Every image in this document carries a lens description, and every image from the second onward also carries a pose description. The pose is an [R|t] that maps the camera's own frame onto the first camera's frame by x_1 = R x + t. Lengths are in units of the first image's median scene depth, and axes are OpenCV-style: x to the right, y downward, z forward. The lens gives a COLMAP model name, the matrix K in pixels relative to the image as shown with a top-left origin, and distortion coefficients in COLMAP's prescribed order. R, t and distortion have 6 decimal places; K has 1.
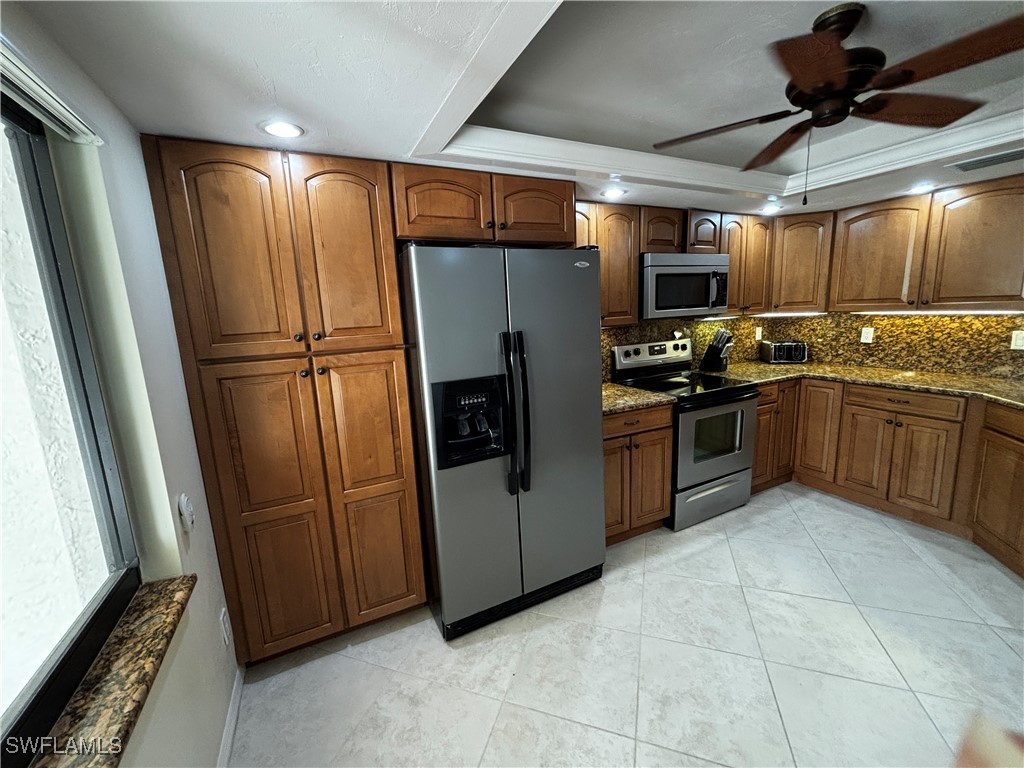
lens RADIAL K [[411.9, 0, 507.8], [0, 411.9, 379.7], [0, 0, 1]] dist [0.005255, -0.002996]
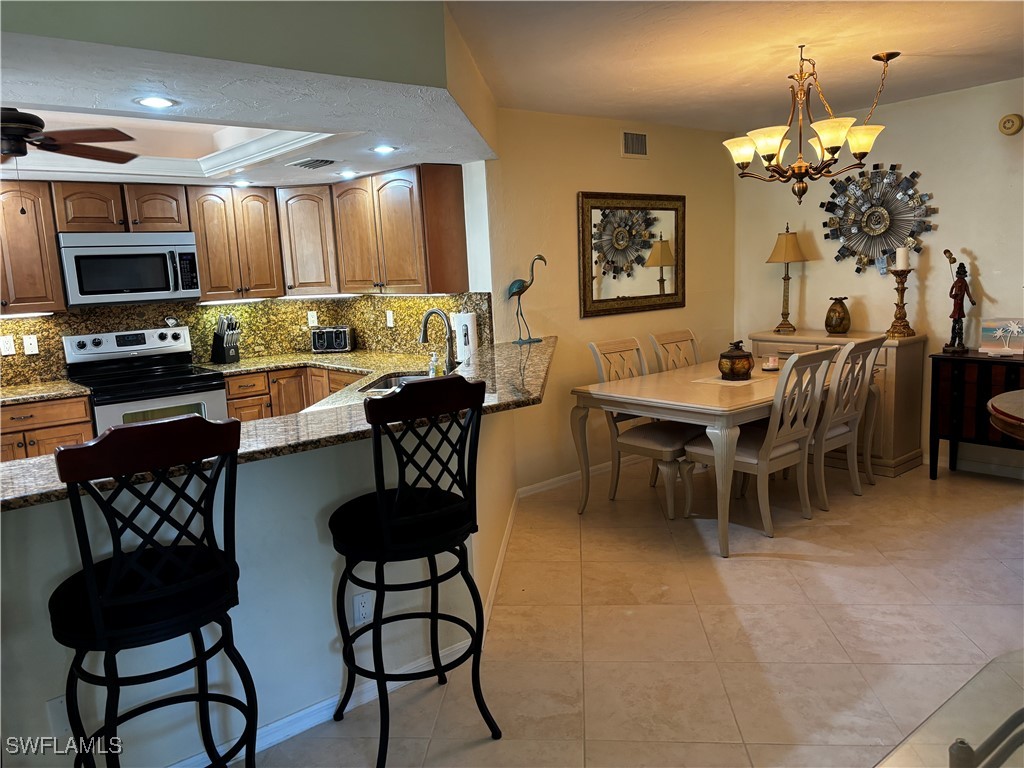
lens RADIAL K [[776.9, 0, 507.5], [0, 776.9, 385.2], [0, 0, 1]] dist [0.080049, -0.105696]
pose [[0.970704, -0.039846, 0.236951, 1.028426], [0.047845, 0.998459, -0.028101, 0.146974], [-0.235466, 0.038615, 0.971115, -1.073862]]
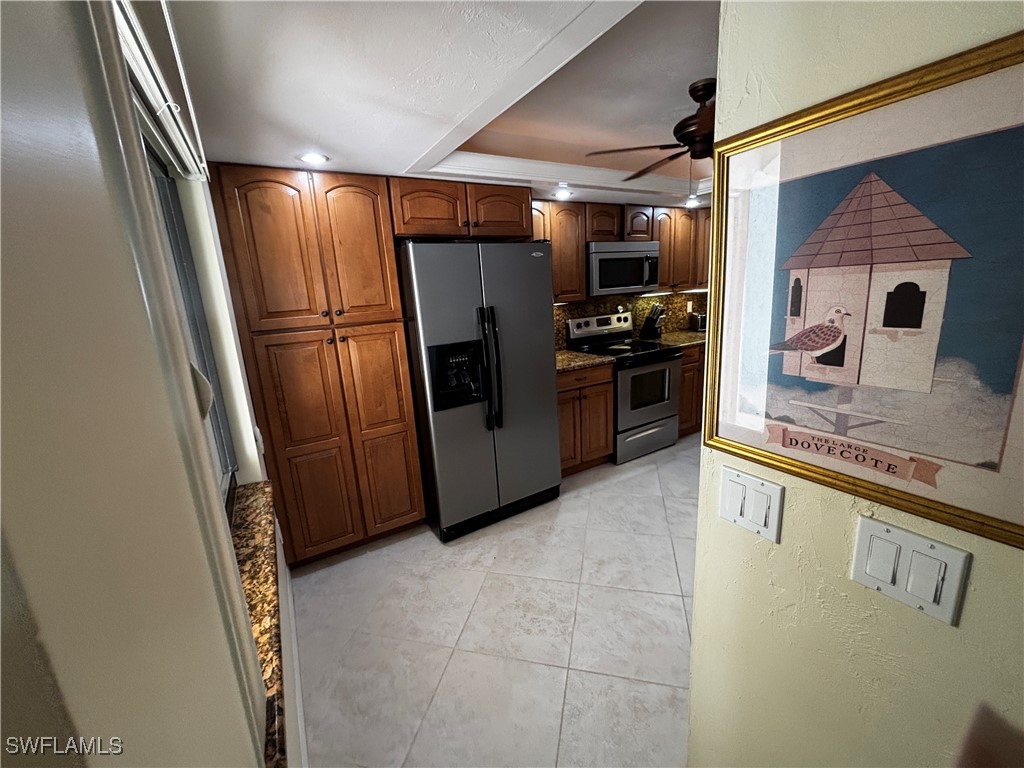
lens RADIAL K [[412.3, 0, 506.8], [0, 412.3, 379.8], [0, 0, 1]] dist [0.017862, -0.010293]
pose [[0.996595, -0.031596, 0.076156, -0.024570], [0.027996, 0.998460, 0.047887, 0.044326], [-0.077551, -0.045592, 0.995945, -0.268091]]
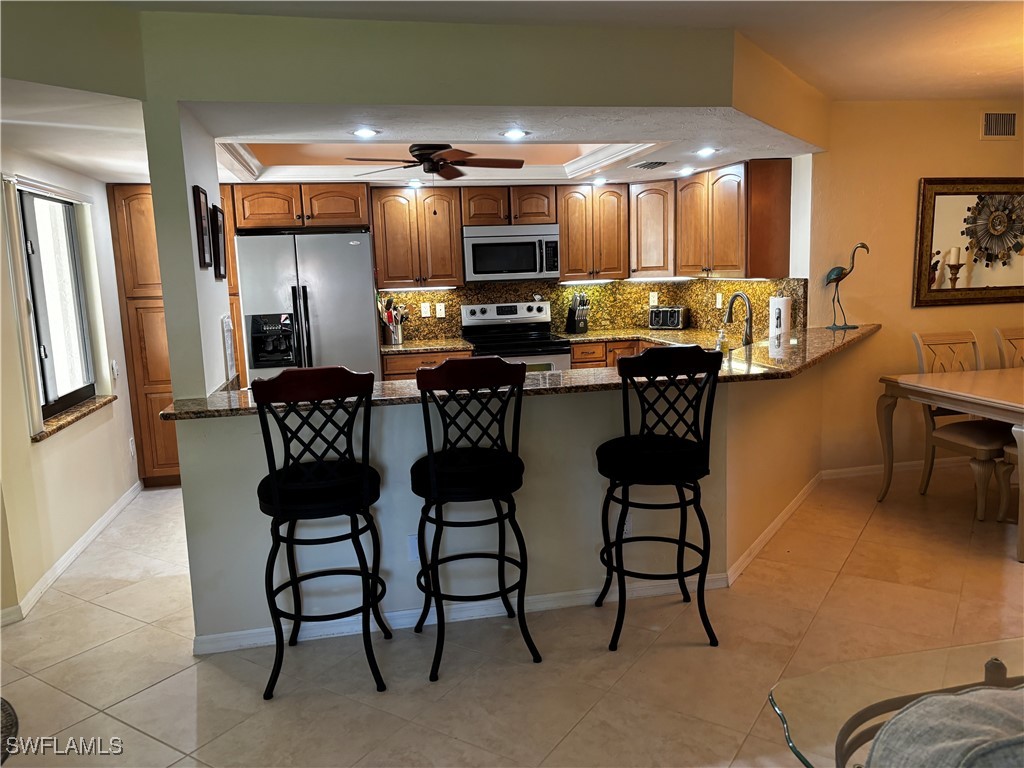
lens RADIAL K [[776.9, 0, 507.5], [0, 776.9, 385.2], [0, 0, 1]] dist [0.080049, -0.105696]
pose [[0.969769, 0.047928, -0.239274, 1.214607], [-0.050586, 0.998707, -0.004977, 0.189548], [0.238726, 0.016931, 0.970939, -1.381447]]
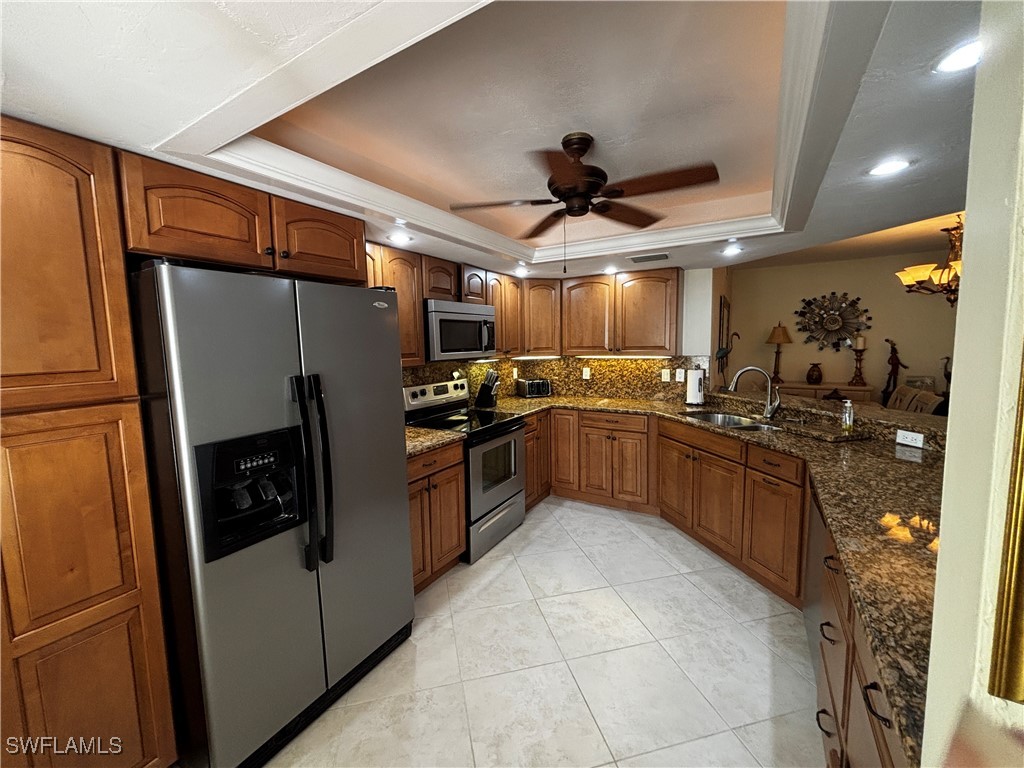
lens RADIAL K [[411.9, 0, 507.8], [0, 411.9, 379.7], [0, 0, 1]] dist [0.005255, -0.002996]
pose [[0.841658, -0.022108, 0.539558, -0.079659], [0.075001, 0.994264, -0.076254, -0.008409], [-0.534777, 0.104648, 0.838488, 0.041737]]
